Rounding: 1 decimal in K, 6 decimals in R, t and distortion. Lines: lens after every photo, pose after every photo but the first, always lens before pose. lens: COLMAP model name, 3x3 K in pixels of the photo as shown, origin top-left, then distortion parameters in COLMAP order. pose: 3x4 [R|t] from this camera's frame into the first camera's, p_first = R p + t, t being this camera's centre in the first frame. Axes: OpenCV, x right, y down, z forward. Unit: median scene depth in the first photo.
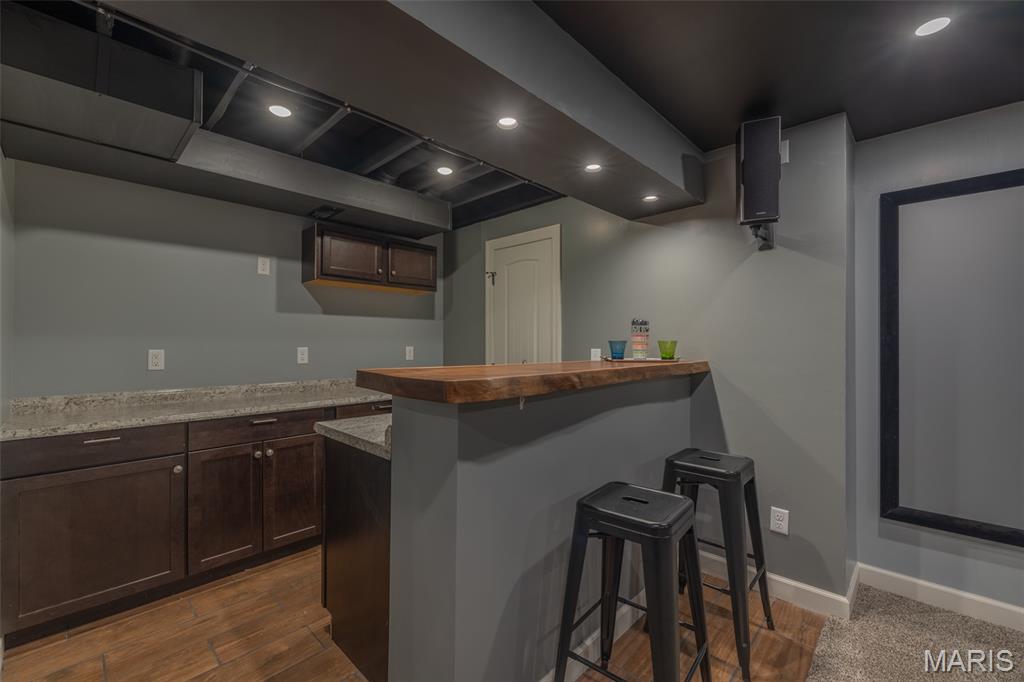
lens RADIAL K [[428.5, 0, 515.0], [0, 428.5, 334.6], [0, 0, 1]] dist [0.001345, -0.000046]
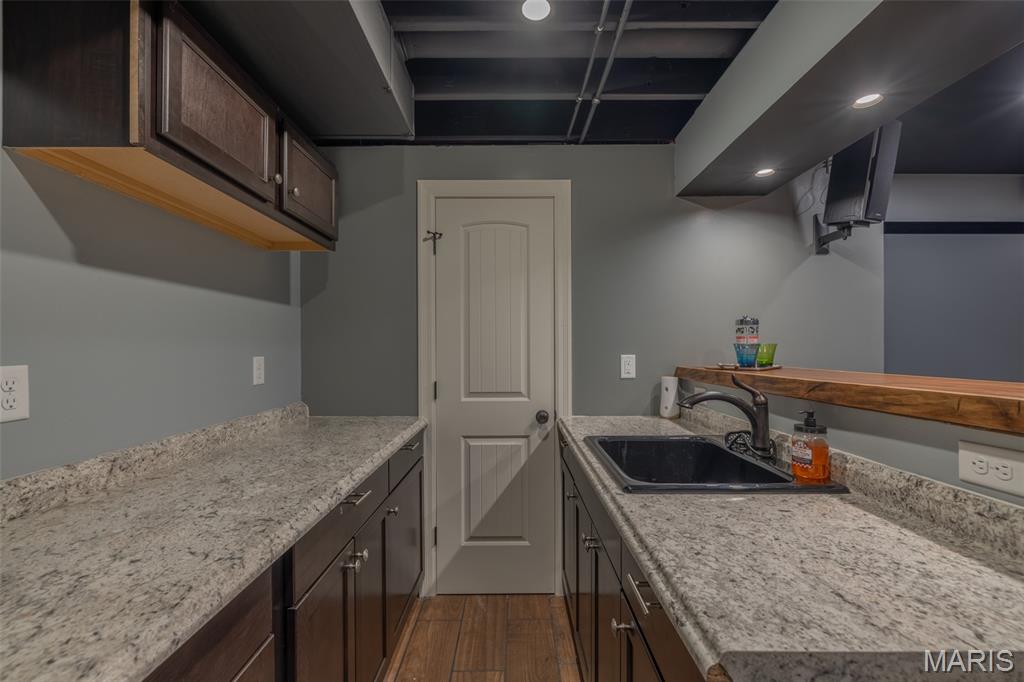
lens RADIAL K [[428.5, 0, 514.4], [0, 428.5, 344.3], [0, 0, 1]] dist [0.001345, -0.000046]
pose [[0.715642, 0.003185, 0.698460, -0.443801], [-0.005824, 0.999982, 0.001408, 0.012877], [-0.698443, -0.005075, 0.715648, 0.536510]]
